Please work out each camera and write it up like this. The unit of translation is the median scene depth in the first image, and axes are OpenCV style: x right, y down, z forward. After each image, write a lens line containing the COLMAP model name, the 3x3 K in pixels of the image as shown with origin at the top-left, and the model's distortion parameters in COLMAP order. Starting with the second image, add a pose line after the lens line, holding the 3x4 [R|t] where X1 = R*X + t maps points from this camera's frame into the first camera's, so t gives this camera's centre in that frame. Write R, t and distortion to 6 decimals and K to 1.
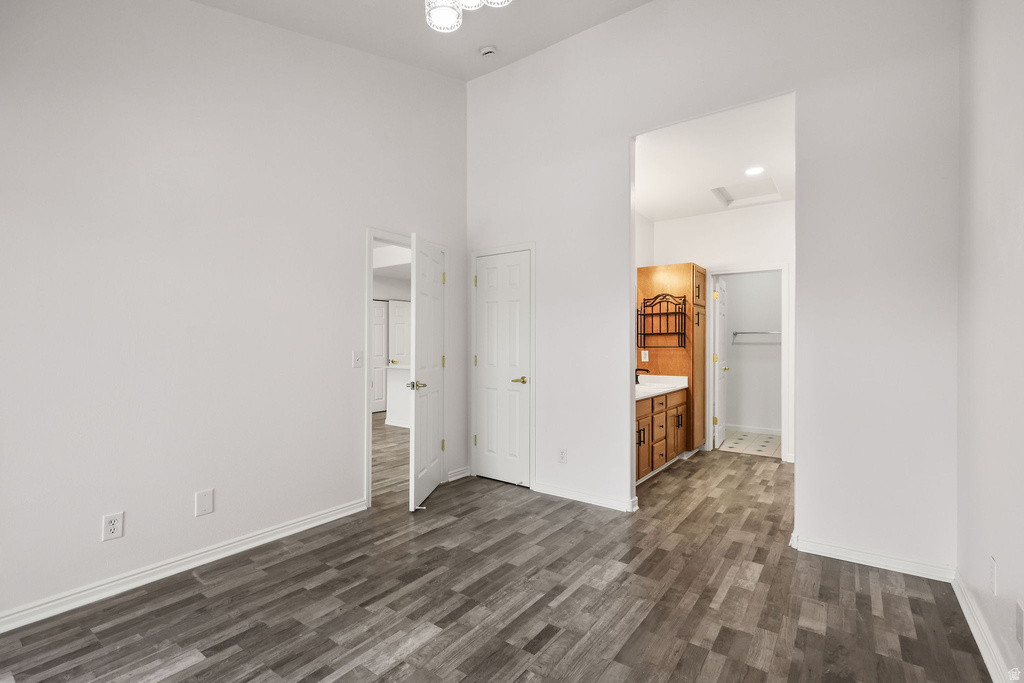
lens RADIAL K [[453.0, 0, 510.6], [0, 453.0, 345.3], [0, 0, 1]] dist [-0.000221, -0.000200]
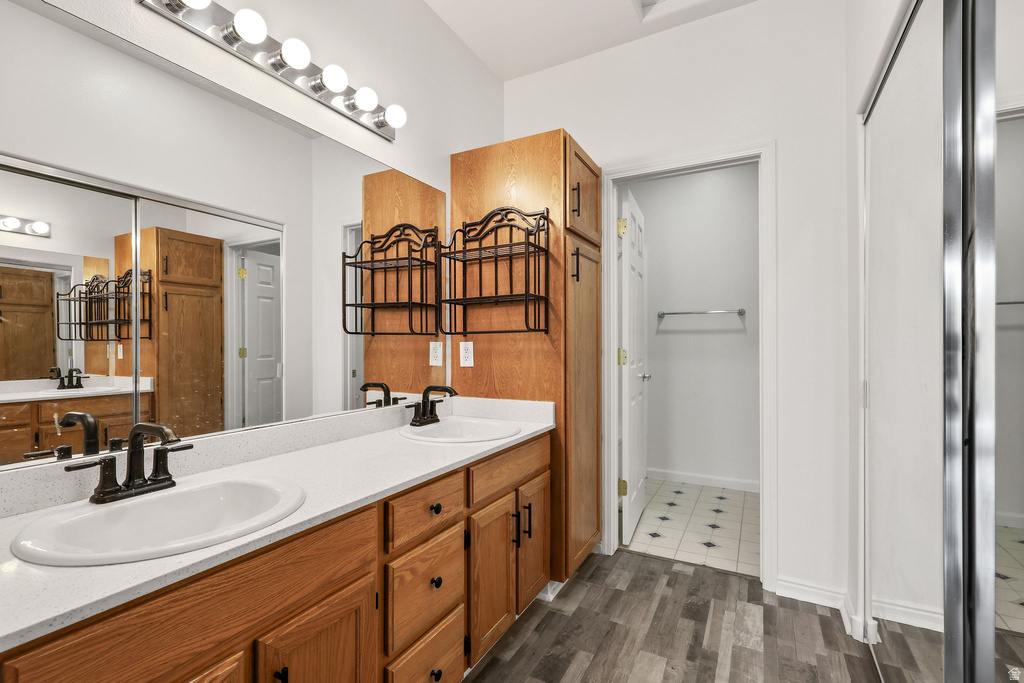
lens RADIAL K [[453.0, 0, 510.6], [0, 453.0, 345.3], [0, 0, 1]] dist [-0.000221, -0.000200]
pose [[0.990462, -0.003387, 0.137743, 0.284849], [0.003630, 0.999992, -0.001515, 0.016155], [-0.137737, 0.002000, 0.990467, 0.572790]]
